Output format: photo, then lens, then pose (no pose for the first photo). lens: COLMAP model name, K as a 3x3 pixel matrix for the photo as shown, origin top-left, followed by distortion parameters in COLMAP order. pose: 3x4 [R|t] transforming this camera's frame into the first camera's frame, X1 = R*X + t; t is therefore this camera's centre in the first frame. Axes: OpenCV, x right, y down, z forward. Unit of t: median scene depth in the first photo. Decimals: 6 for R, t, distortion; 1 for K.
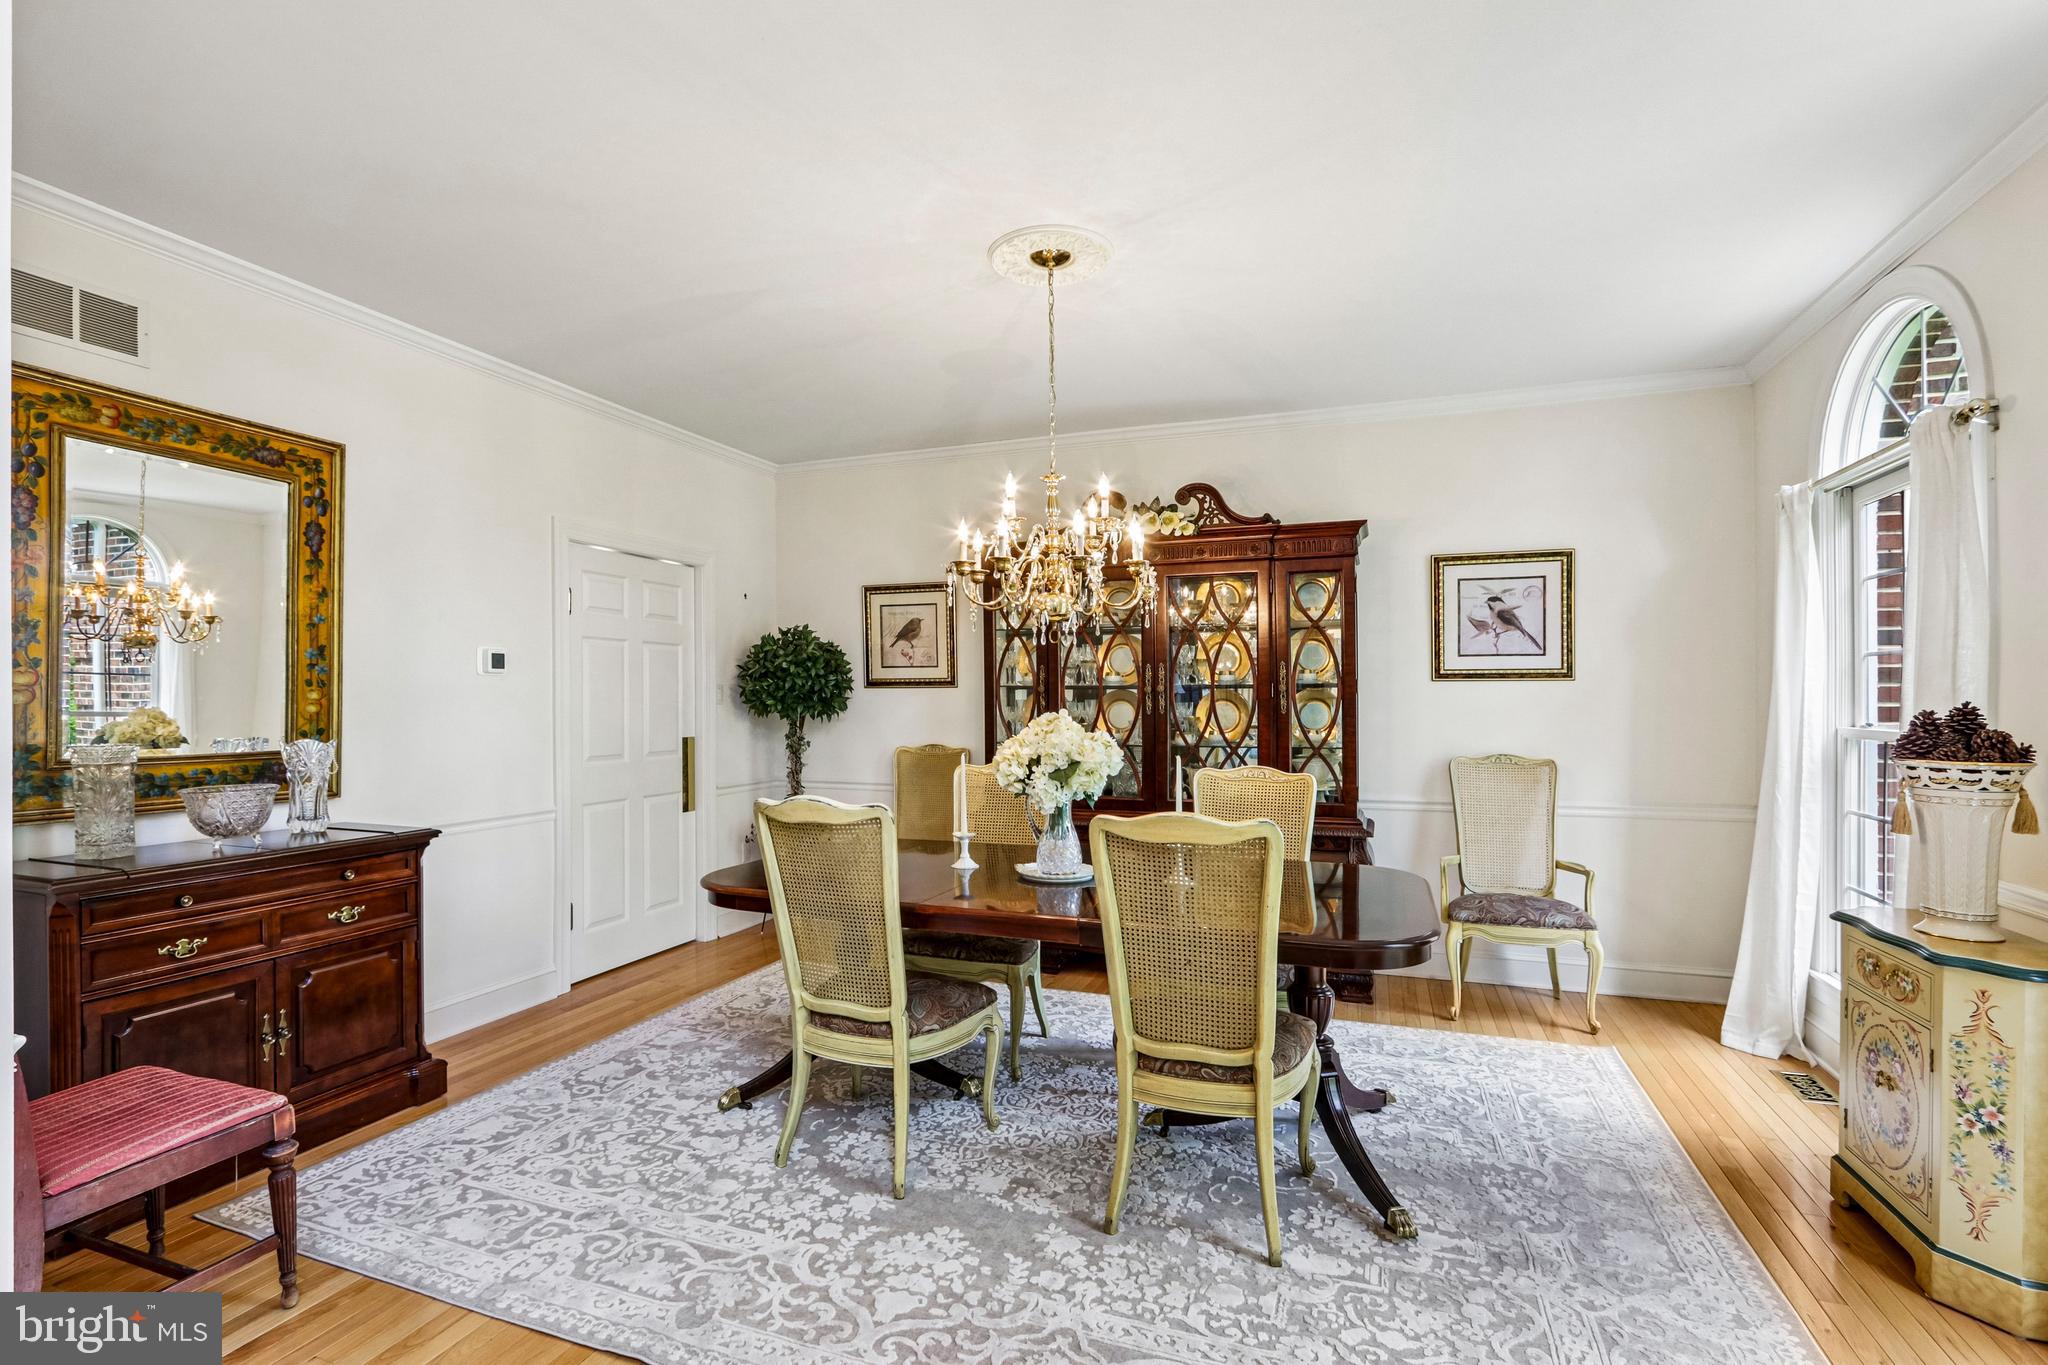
lens RADIAL K [[937.3, 0, 1019.9], [0, 937.3, 679.3], [0, 0, 1]] dist [0.000650, 0.000259]
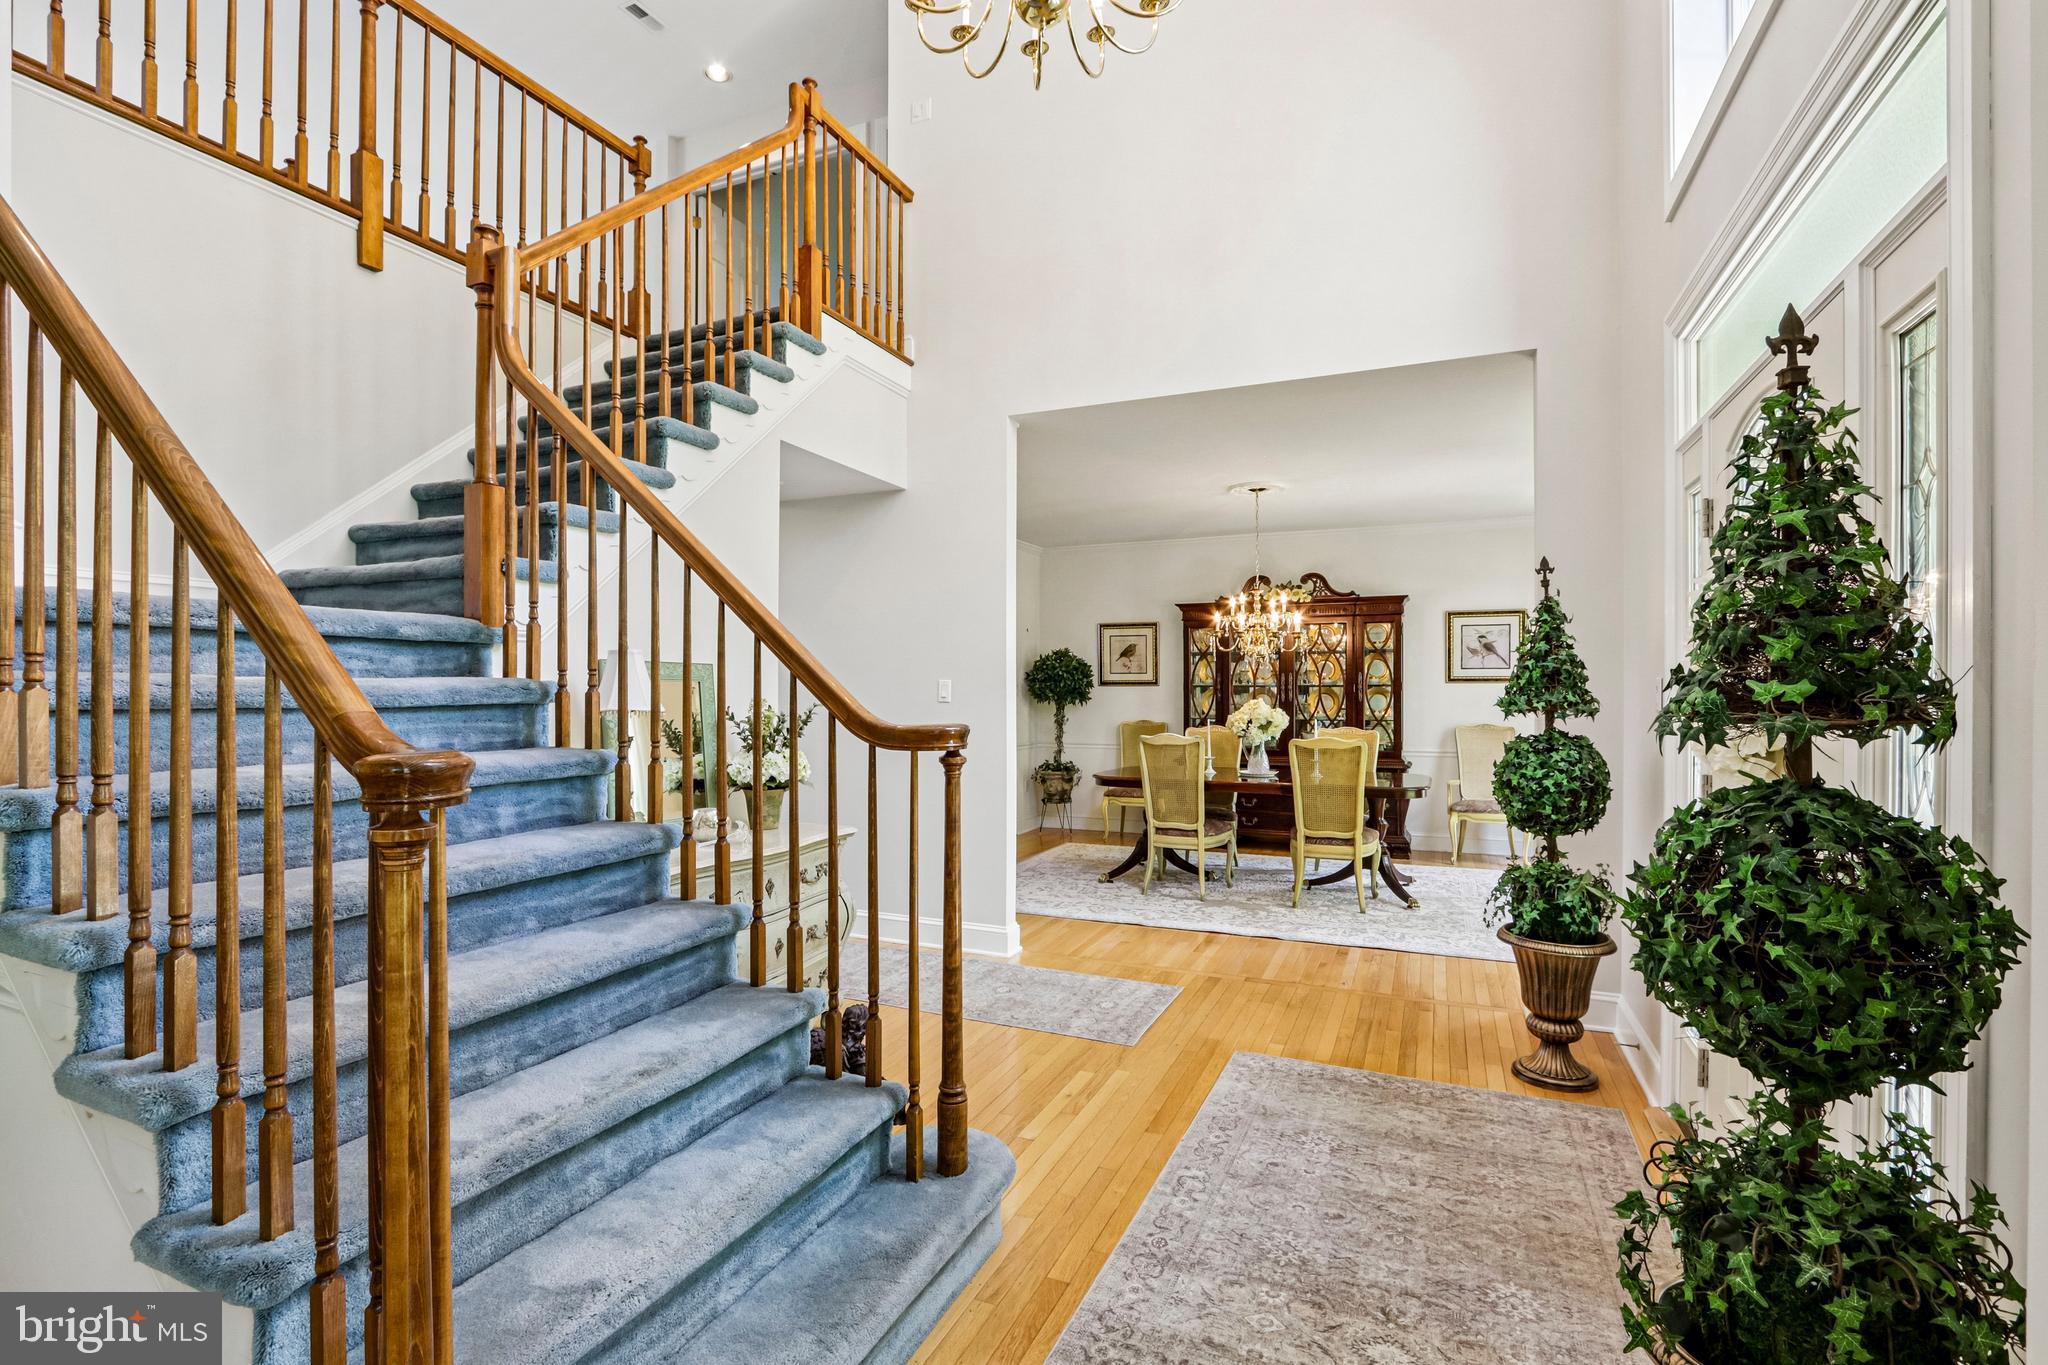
lens RADIAL K [[938.2, 0, 1015.9], [0, 938.2, 692.9], [0, 0, 1]] dist [-0.017498, 0.001814]
pose [[0.998154, 0.001098, -0.060728, -0.258862], [0.000257, 0.999751, 0.022304, -0.018820], [0.060738, -0.022279, 0.997905, -0.798993]]
